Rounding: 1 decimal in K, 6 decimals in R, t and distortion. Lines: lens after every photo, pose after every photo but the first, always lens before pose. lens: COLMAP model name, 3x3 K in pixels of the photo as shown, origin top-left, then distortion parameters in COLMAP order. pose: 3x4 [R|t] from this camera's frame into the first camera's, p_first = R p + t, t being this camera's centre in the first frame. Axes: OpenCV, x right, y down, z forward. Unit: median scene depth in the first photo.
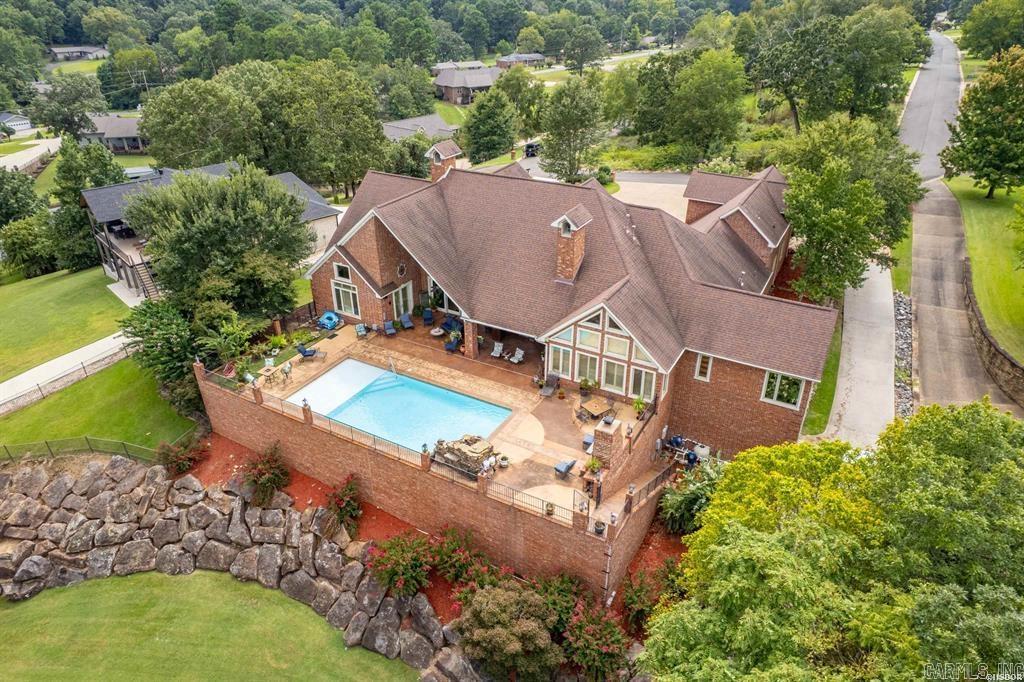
lens RADIAL K [[655.6, 0, 512.0], [0, 655.6, 341.0], [0, 0, 1]] dist [-0.023017, 0.003844]
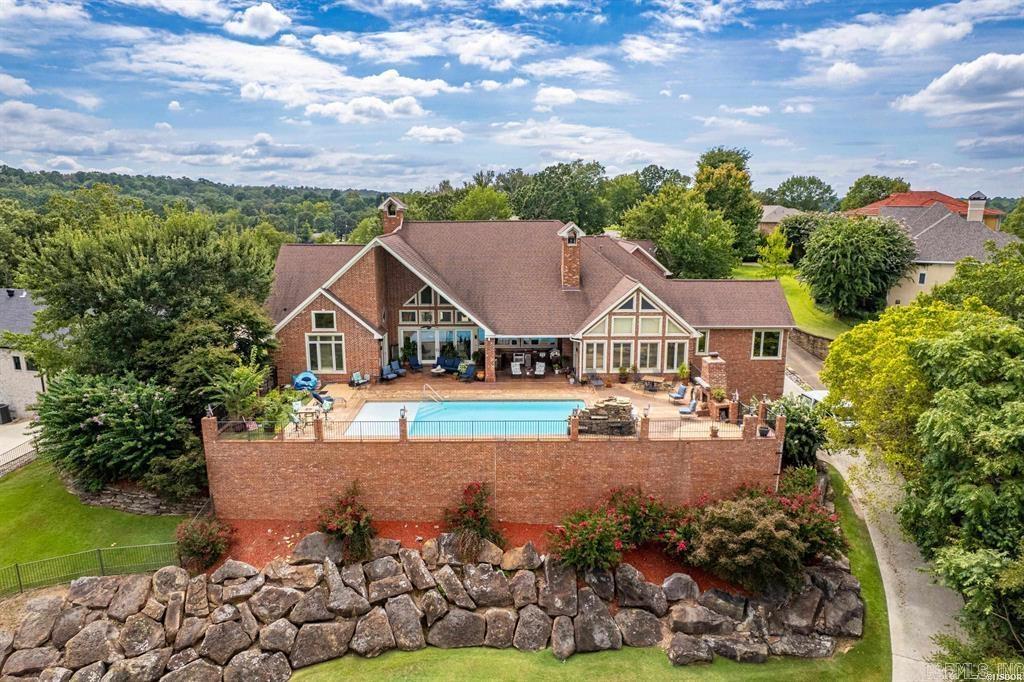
lens RADIAL K [[655.6, 0, 512.0], [0, 655.6, 341.0], [0, 0, 1]] dist [-0.023017, 0.003844]
pose [[0.860038, -0.097620, 0.500805, -0.586455], [0.243929, 0.940758, -0.235525, 0.231848], [-0.448144, 0.324721, 0.832900, 0.186226]]
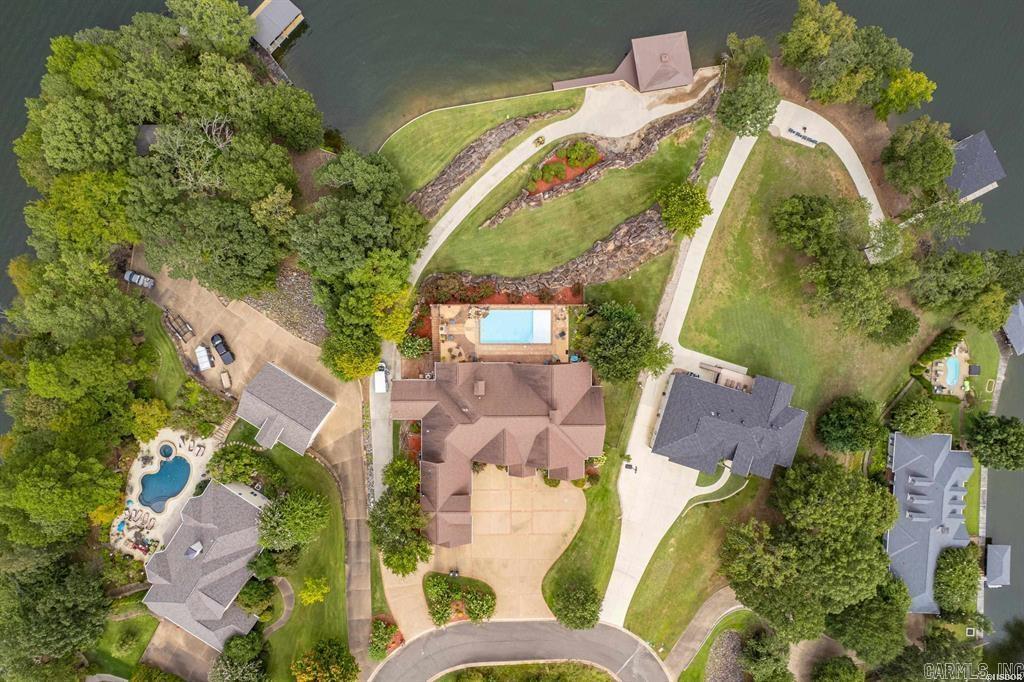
lens RADIAL K [[655.6, 0, 512.0], [0, 655.6, 341.0], [0, 0, 1]] dist [-0.023017, 0.003844]
pose [[-0.870141, 0.492231, -0.023716, -0.056365], [-0.266704, -0.429906, 0.862583, -2.589222], [0.414394, 0.756895, 0.505359, -0.499616]]
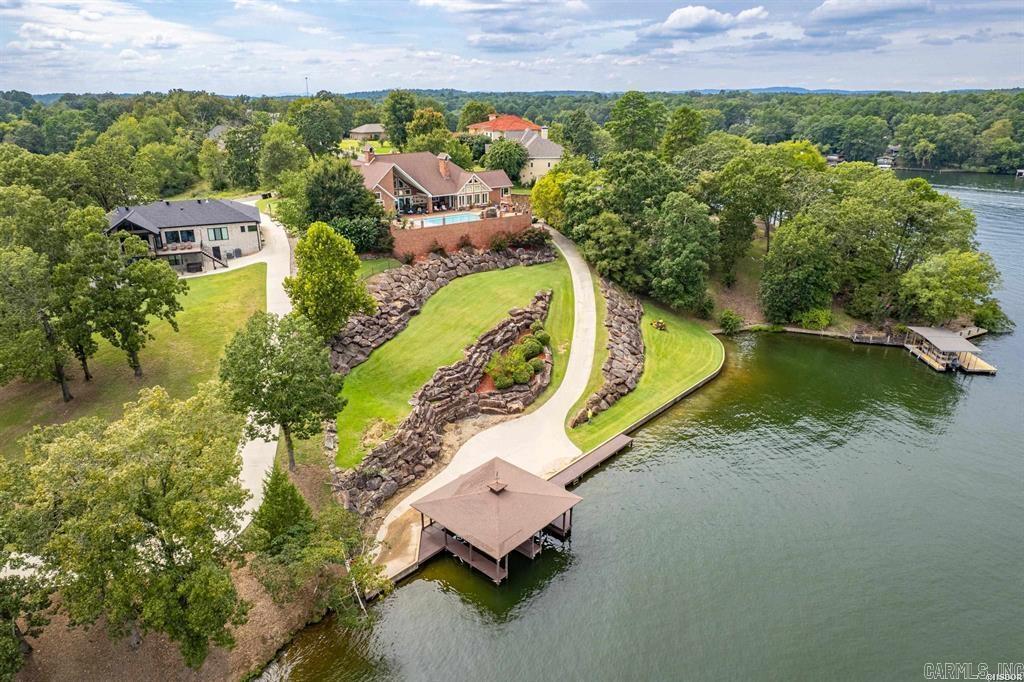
lens RADIAL K [[655.6, 0, 512.0], [0, 655.6, 341.0], [0, 0, 1]] dist [-0.023017, 0.003844]
pose [[0.378316, -0.320373, 0.868469, -2.760904], [0.447543, 0.884563, 0.131355, 0.320056], [-0.810298, 0.338983, 0.478025, -0.417081]]
